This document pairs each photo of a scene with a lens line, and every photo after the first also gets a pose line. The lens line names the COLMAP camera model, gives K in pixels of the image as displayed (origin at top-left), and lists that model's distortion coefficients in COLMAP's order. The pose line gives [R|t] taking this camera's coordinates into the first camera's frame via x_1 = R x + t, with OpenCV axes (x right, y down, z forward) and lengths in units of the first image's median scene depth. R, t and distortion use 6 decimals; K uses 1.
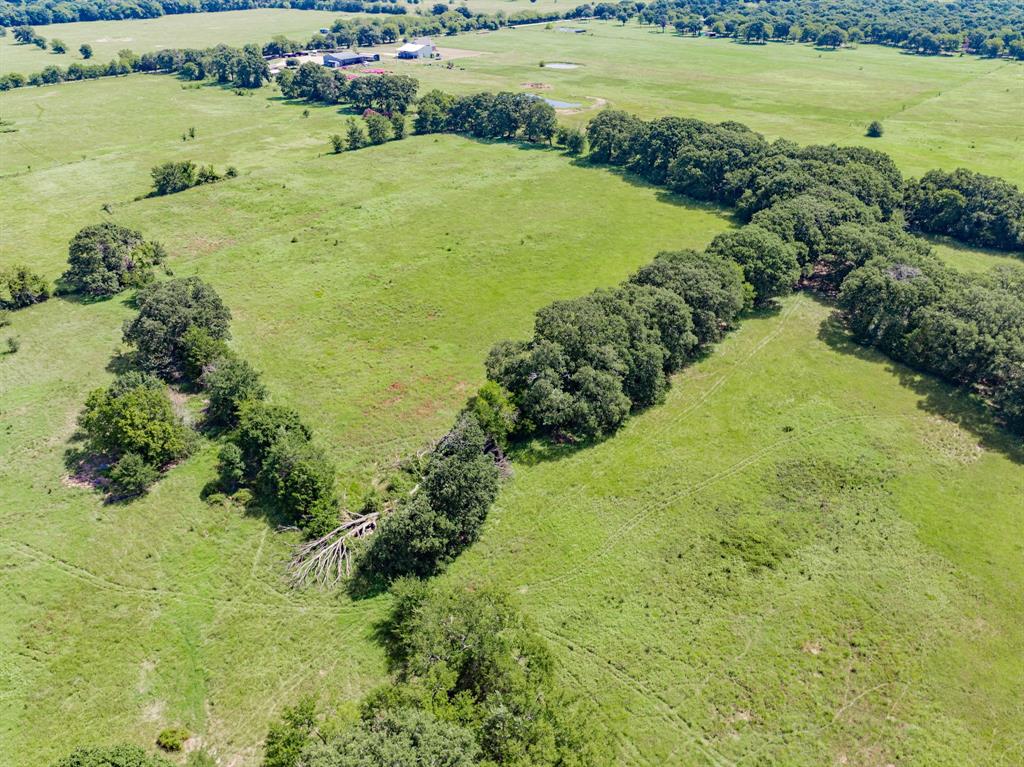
lens RADIAL K [[720.3, 0, 516.2], [0, 720.3, 383.9], [0, 0, 1]] dist [-0.050583, 0.023084]
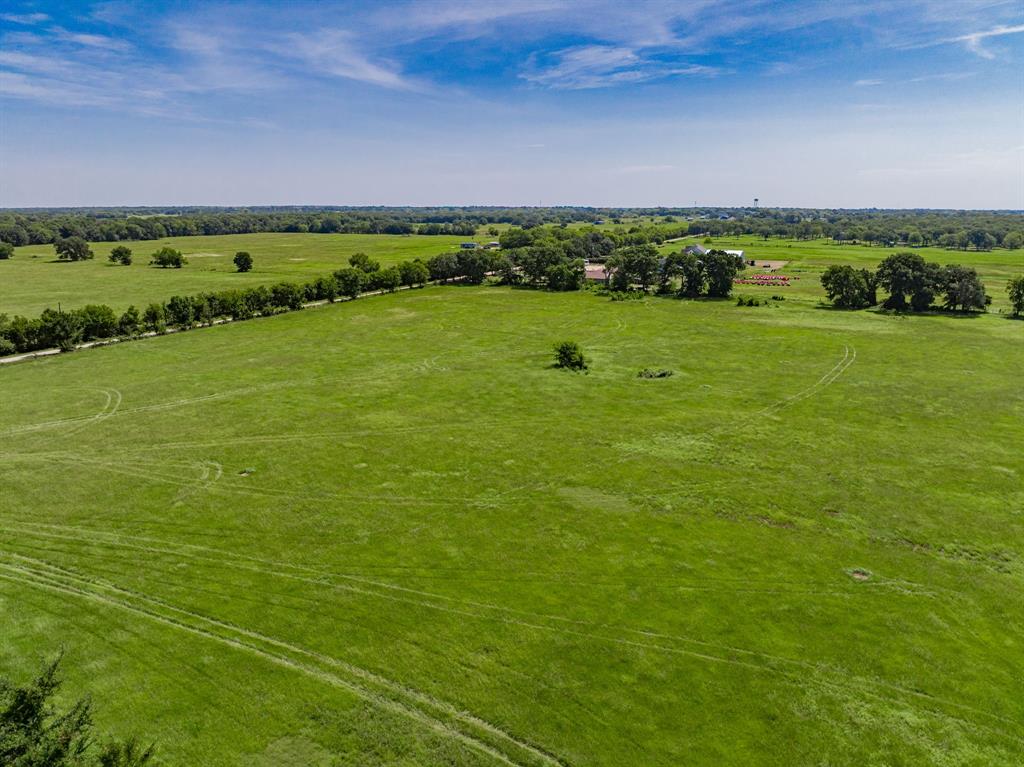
lens RADIAL K [[720.3, 0, 510.4], [0, 720.3, 391.3], [0, 0, 1]] dist [-0.050583, 0.023084]
pose [[0.967159, -0.056017, 0.247921, -1.113085], [0.125634, 0.953281, -0.274720, -0.283306], [-0.220949, 0.296846, 0.929012, 0.722721]]
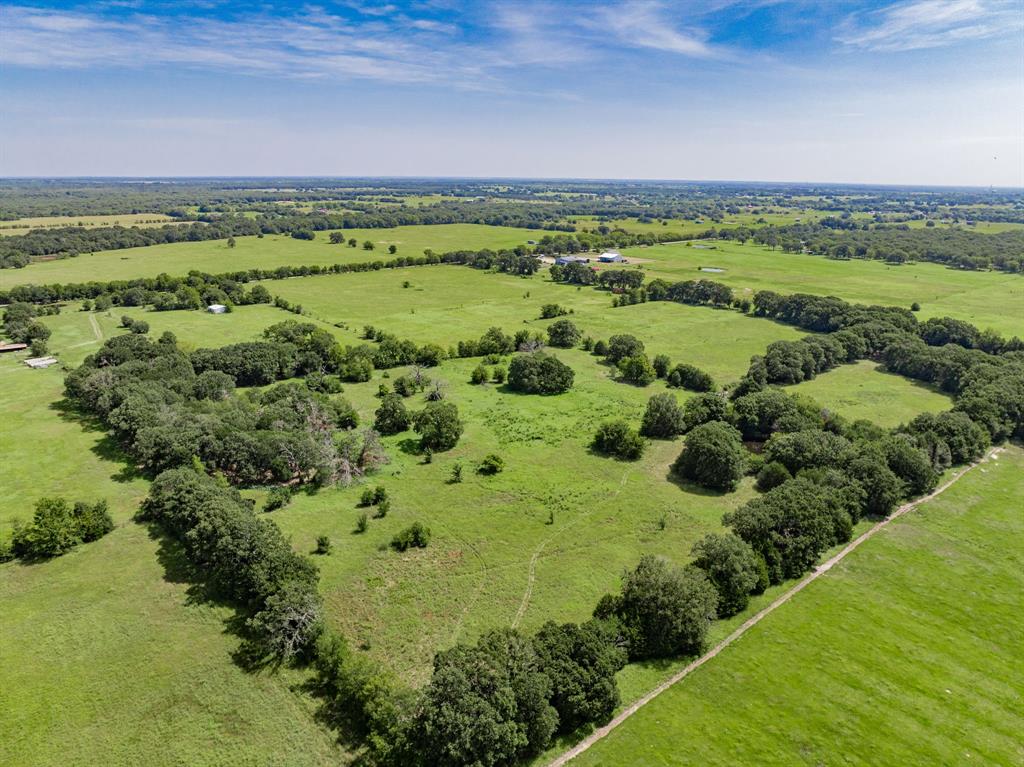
lens RADIAL K [[720.3, 0, 515.3], [0, 720.3, 385.1], [0, 0, 1]] dist [-0.050583, 0.023084]
pose [[0.991572, 0.049854, -0.119584, -0.290360], [-0.079100, 0.963962, -0.254008, 0.400412], [0.102611, 0.261326, 0.959781, -0.838977]]
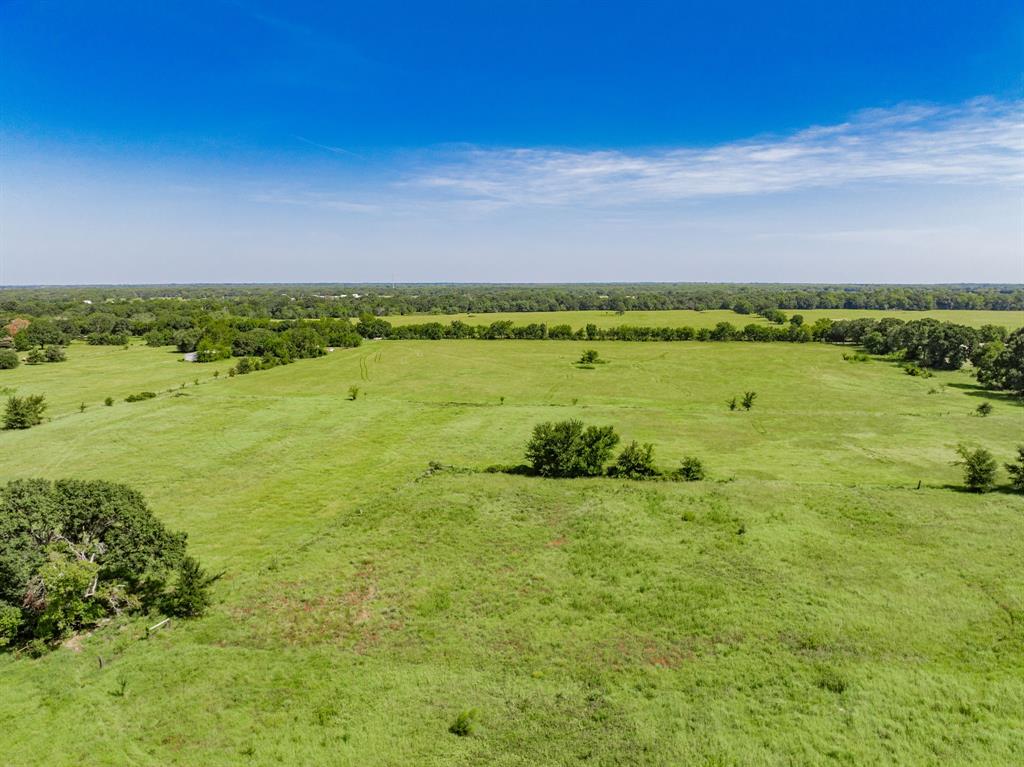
lens RADIAL K [[720.3, 0, 514.2], [0, 720.3, 385.5], [0, 0, 1]] dist [-0.050583, 0.023084]
pose [[0.537197, 0.124866, -0.834163, -0.064694], [-0.441093, 0.884555, -0.151653, -0.210711], [0.718927, 0.449411, 0.530258, 0.602168]]
